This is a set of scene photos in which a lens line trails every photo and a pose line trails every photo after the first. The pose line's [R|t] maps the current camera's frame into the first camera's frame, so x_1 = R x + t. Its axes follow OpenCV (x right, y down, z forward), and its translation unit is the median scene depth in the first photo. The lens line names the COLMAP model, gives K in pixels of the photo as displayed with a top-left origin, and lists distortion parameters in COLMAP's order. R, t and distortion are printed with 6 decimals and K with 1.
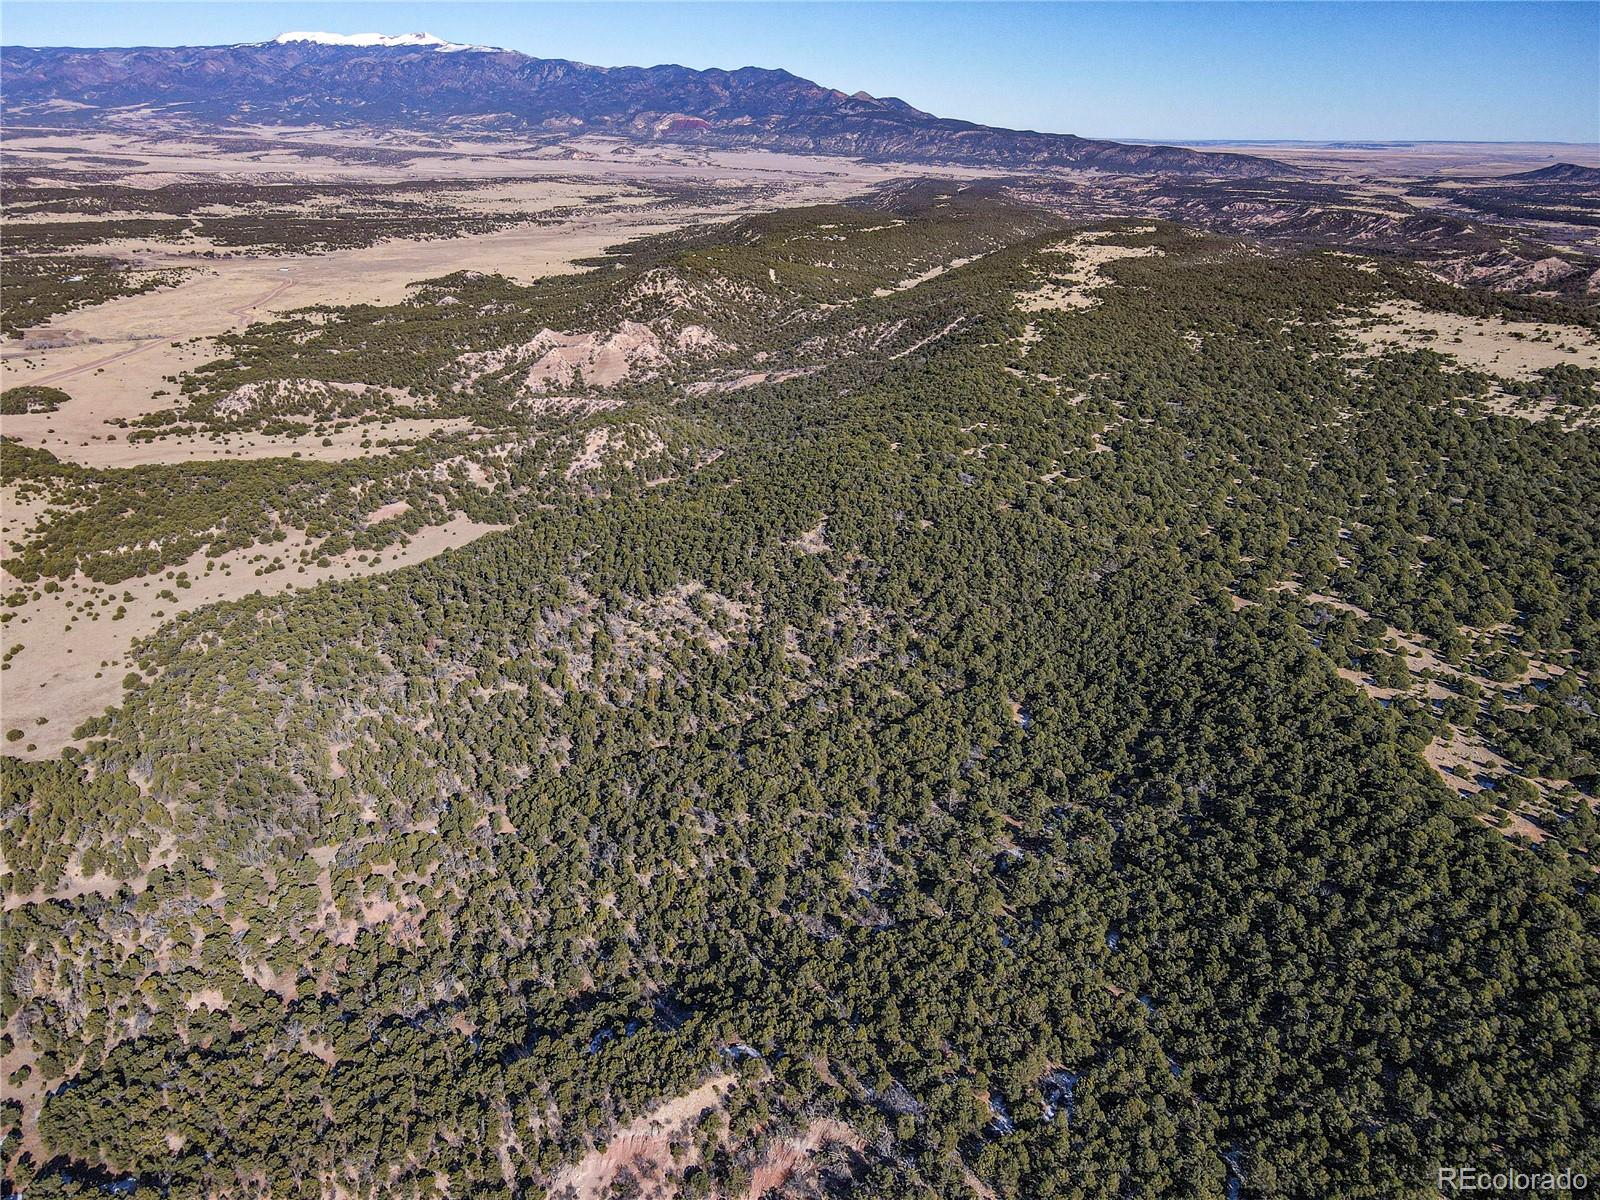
lens RADIAL K [[1184.3, 0, 799.7], [0, 1184.3, 599.0], [0, 0, 1]] dist [0.003472, 0.016106]
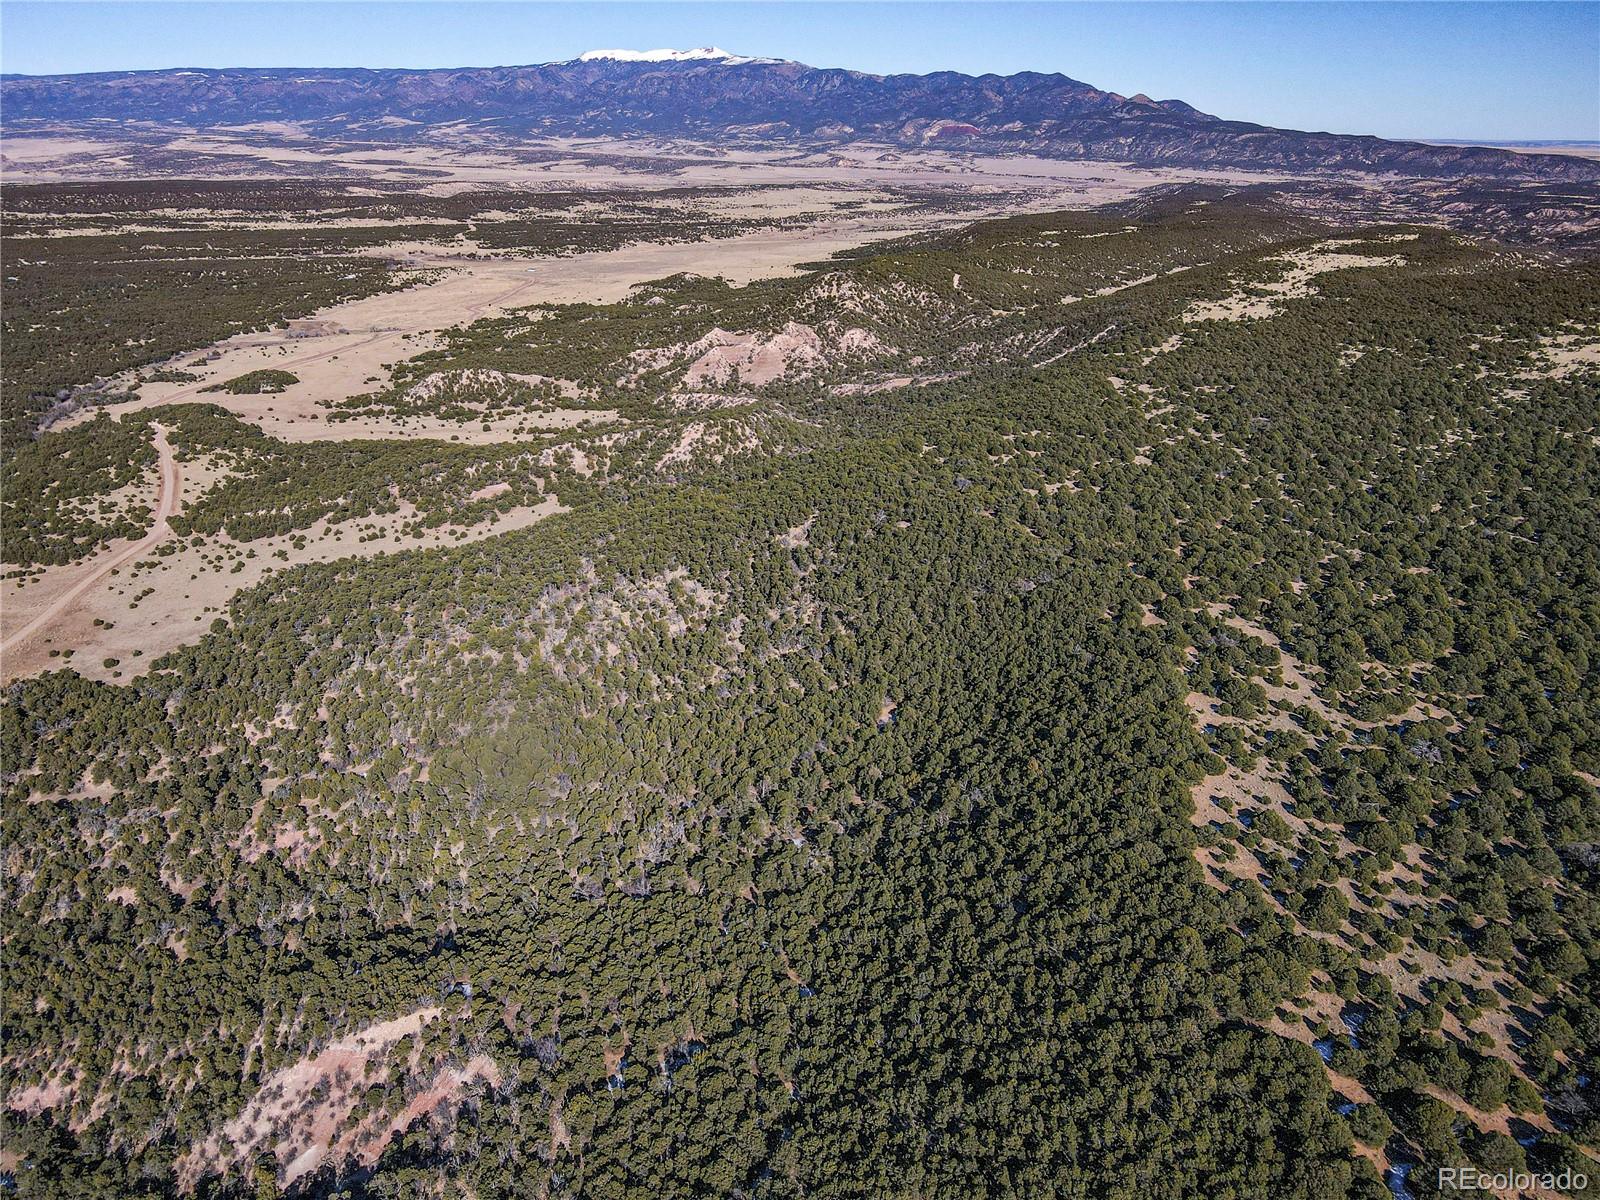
lens RADIAL K [[1184.3, 0, 800.1], [0, 1184.3, 598.0], [0, 0, 1]] dist [0.003472, 0.016106]
pose [[0.976485, 0.068699, -0.204348, 0.112825], [-0.069863, 0.997555, 0.001523, 0.001231], [0.203953, 0.012789, 0.978897, 0.001681]]
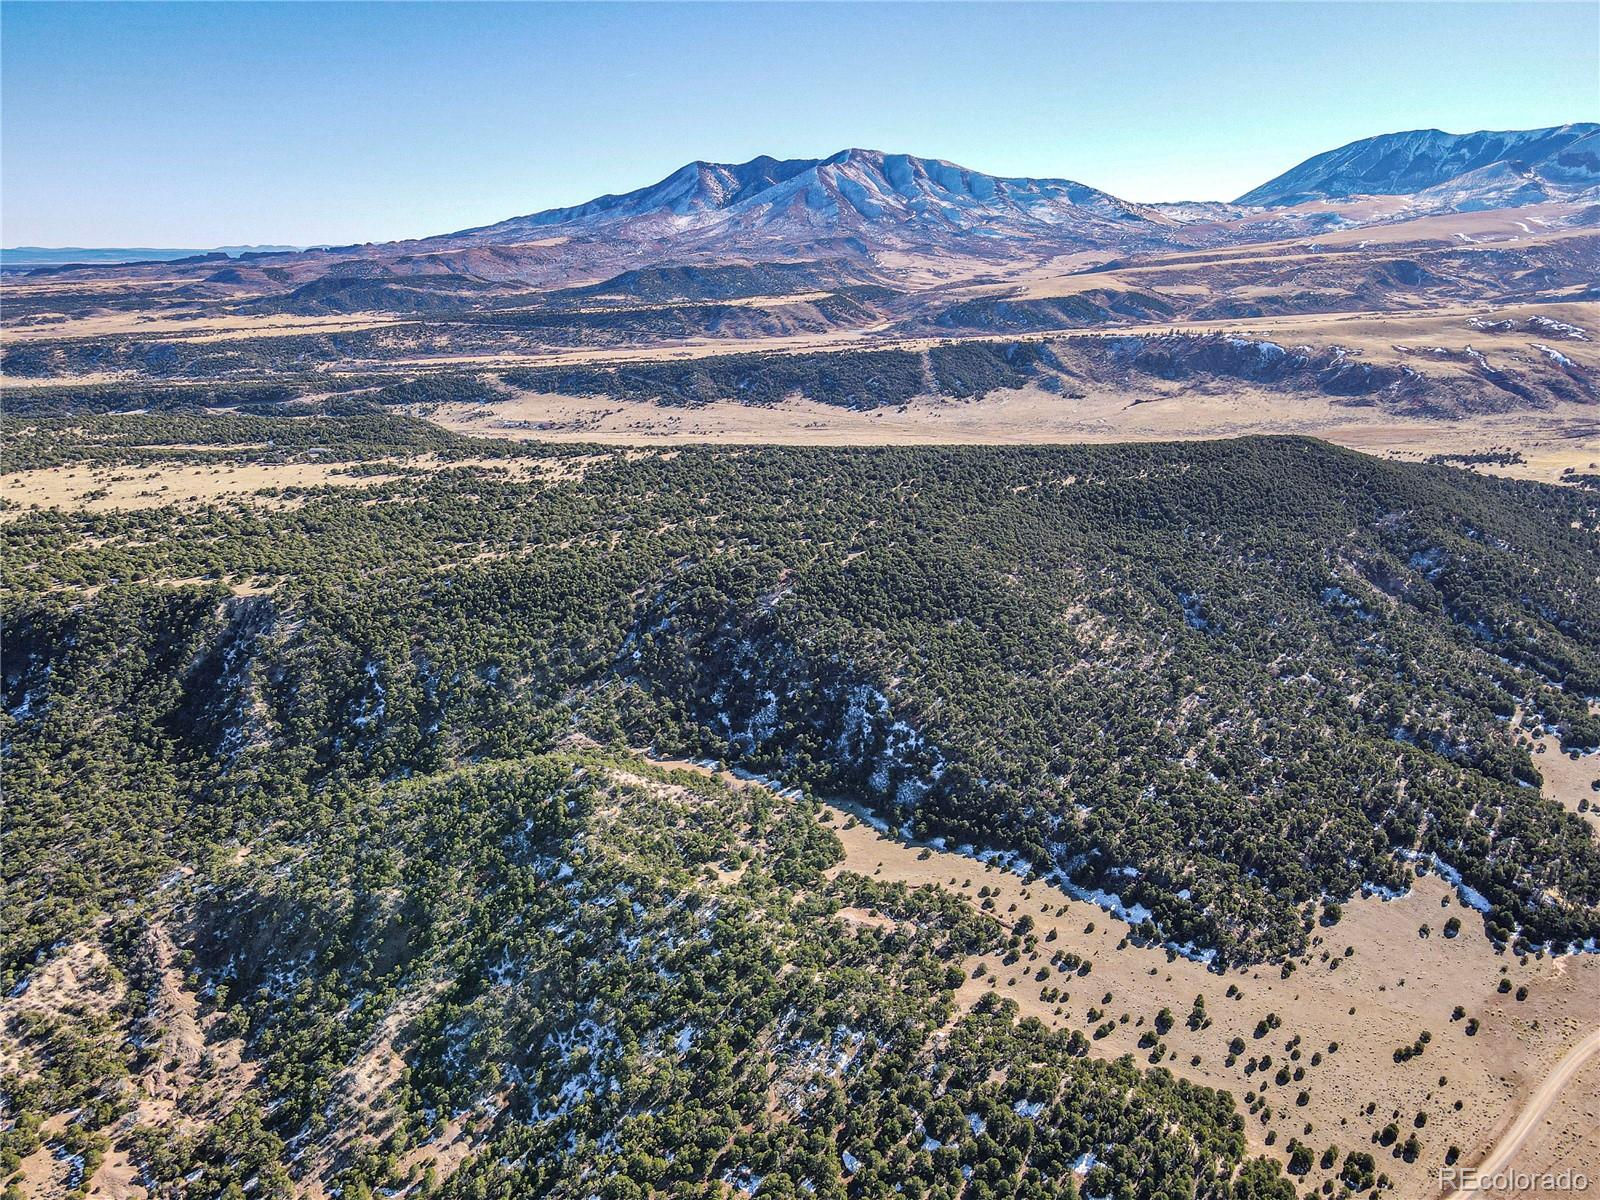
lens RADIAL K [[1184.3, 0, 793.7], [0, 1184.3, 601.3], [0, 0, 1]] dist [0.003472, 0.016106]
pose [[-0.372152, -0.283692, 0.883754, -0.645335], [0.338866, 0.844893, 0.413915, -0.387006], [-0.864102, 0.453514, -0.218295, 0.799740]]
